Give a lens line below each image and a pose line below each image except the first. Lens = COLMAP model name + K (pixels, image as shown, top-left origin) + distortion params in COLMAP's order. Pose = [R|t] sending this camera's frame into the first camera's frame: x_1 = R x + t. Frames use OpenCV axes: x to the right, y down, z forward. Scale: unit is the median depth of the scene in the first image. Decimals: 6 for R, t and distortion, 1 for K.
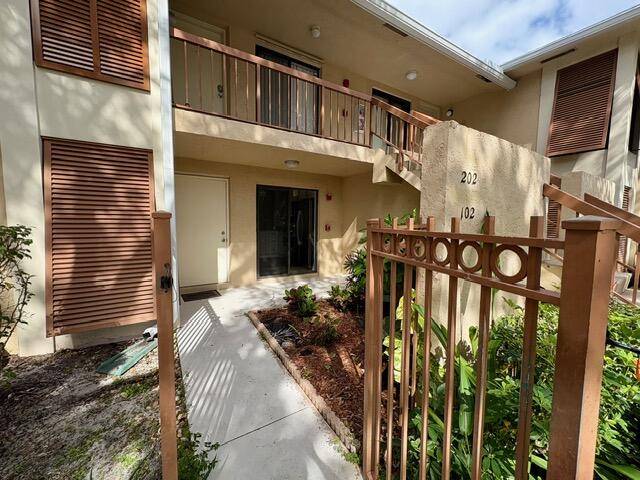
lens RADIAL K [[254.0, 0, 320.0], [0, 254.0, 240.0], [0, 0, 1]] dist [0.000129, -0.000172]
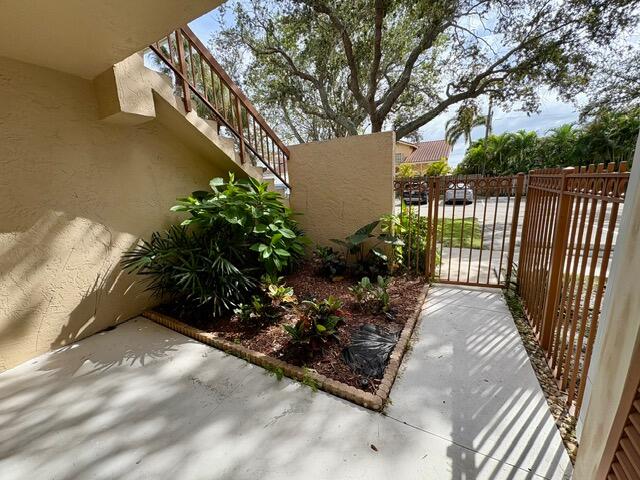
lens RADIAL K [[254.0, 0, 320.0], [0, 254.0, 240.0], [0, 0, 1]] dist [0.000129, -0.000172]
pose [[-0.490782, -0.169703, 0.854596, -0.682631], [0.103441, 0.962562, 0.250547, -0.115003], [-0.865120, 0.211364, -0.454854, 1.529602]]
